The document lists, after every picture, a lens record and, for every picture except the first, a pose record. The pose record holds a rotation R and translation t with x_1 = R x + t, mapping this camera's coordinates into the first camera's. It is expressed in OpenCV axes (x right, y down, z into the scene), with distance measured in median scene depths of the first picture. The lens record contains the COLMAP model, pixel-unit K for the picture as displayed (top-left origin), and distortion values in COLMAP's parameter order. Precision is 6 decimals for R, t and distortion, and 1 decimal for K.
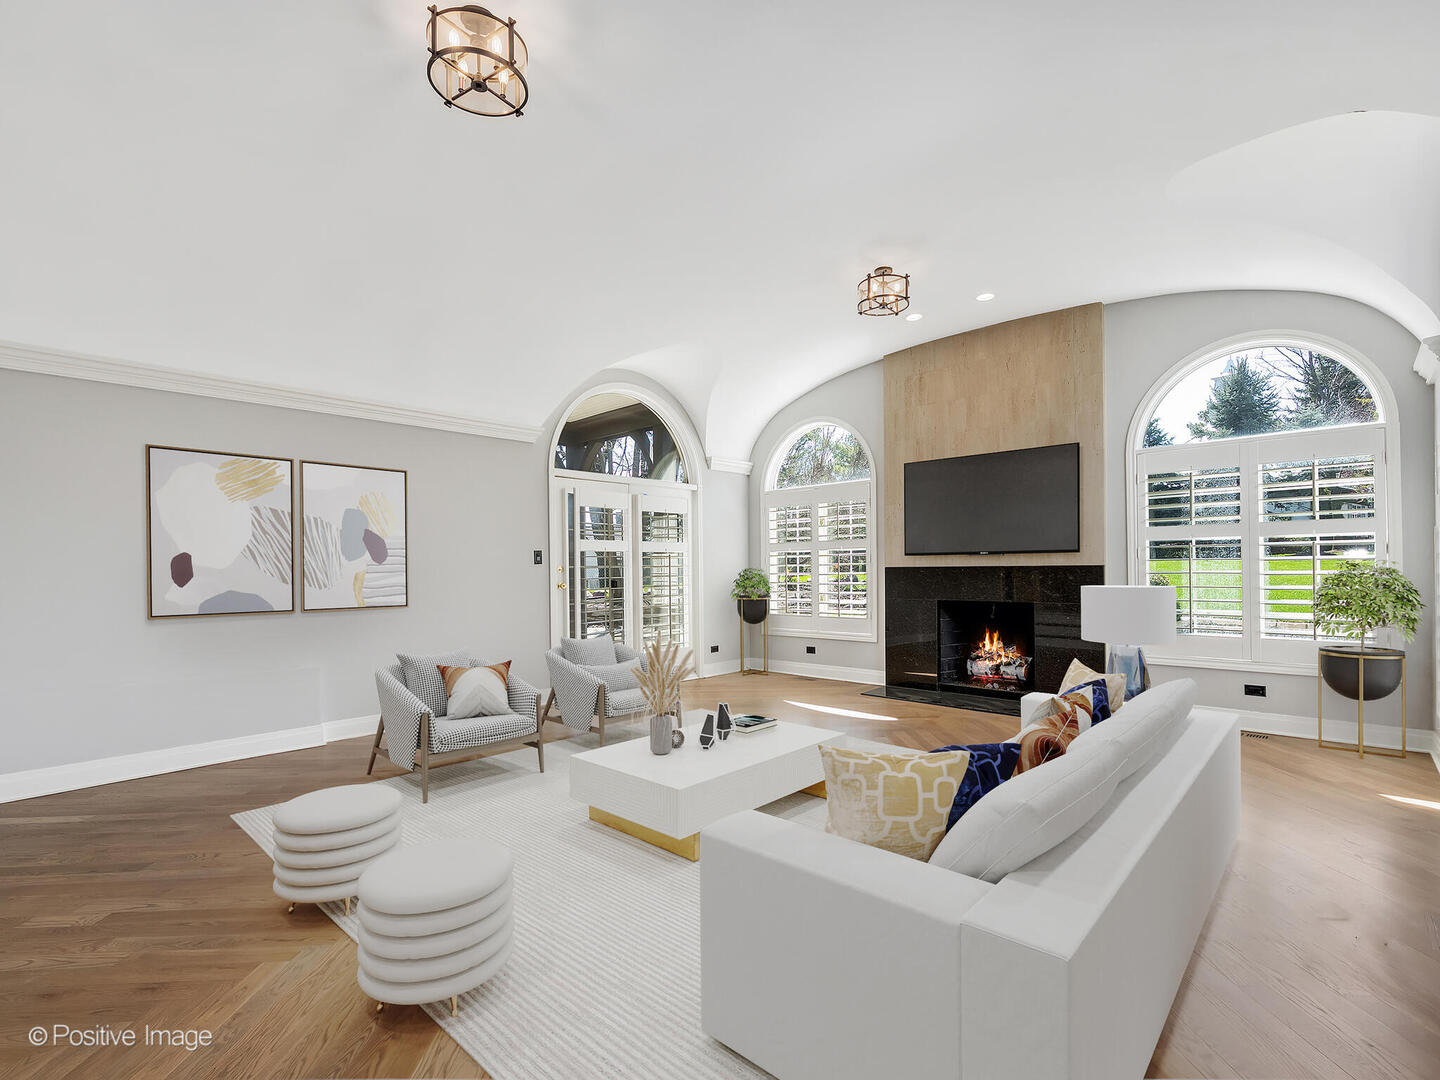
lens RADIAL K [[640.9, 0, 722.5], [0, 640.9, 570.9], [0, 0, 1]] dist [-0.056742, 0.000004]
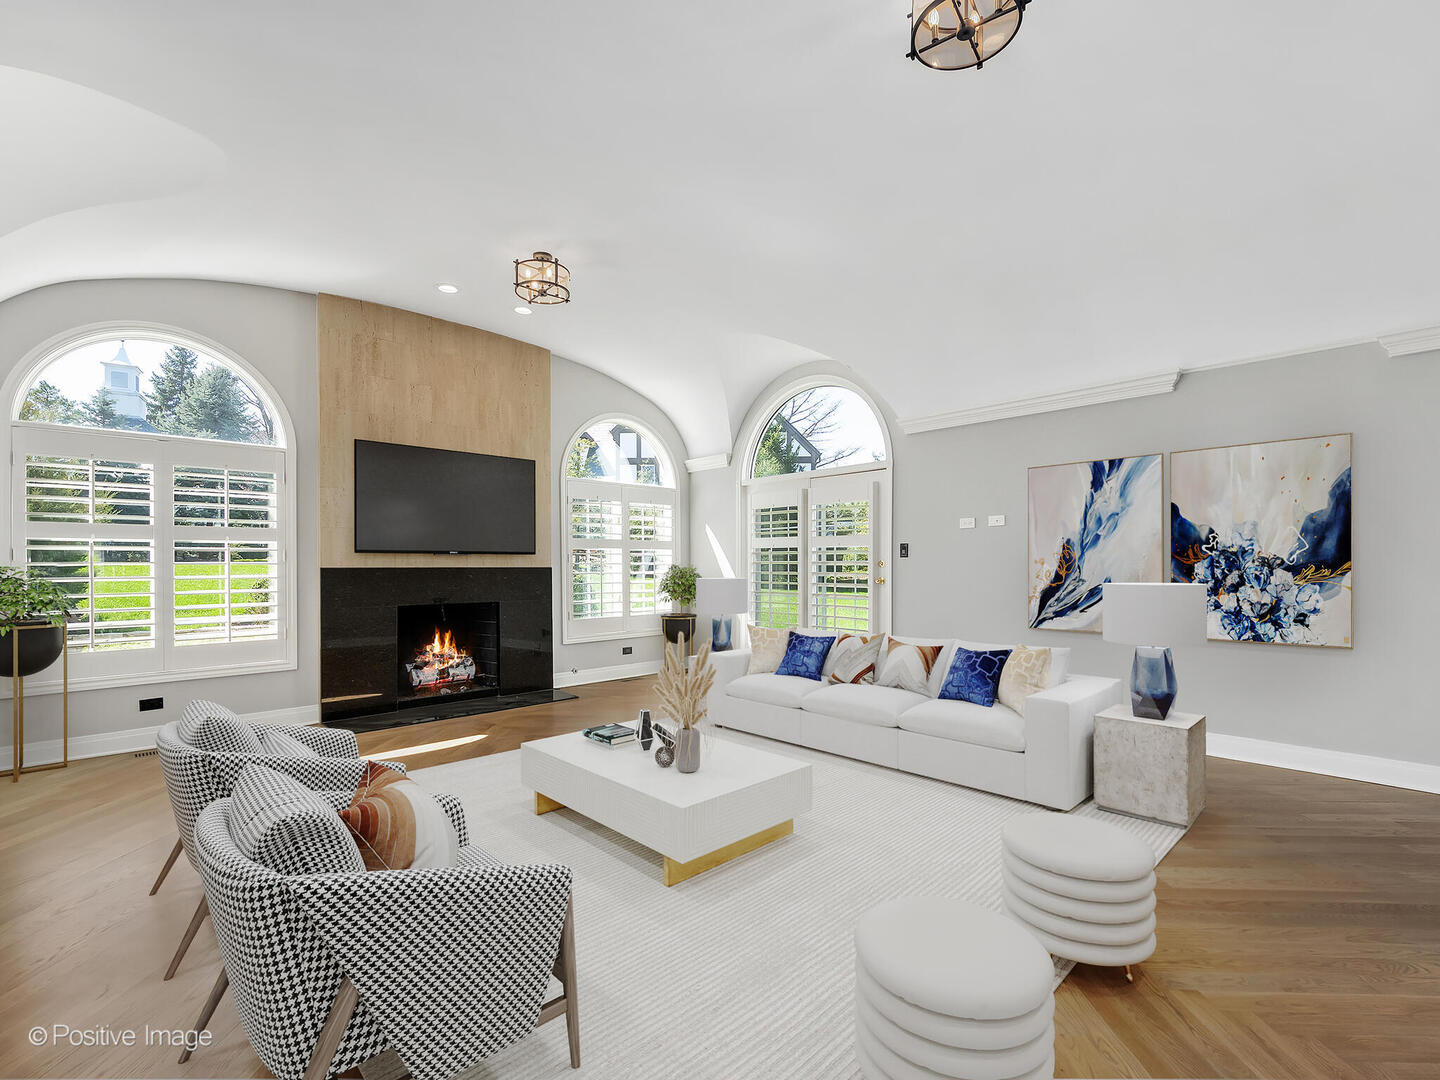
lens RADIAL K [[642.1, 0, 722.3], [0, 642.1, 546.8], [0, 0, 1]] dist [0.001361, -0.000038]
pose [[0.072837, 0.038237, 0.996611, -0.524445], [0.008599, 0.999204, -0.038965, 0.004555], [-0.997307, 0.011408, 0.072450, 0.506246]]
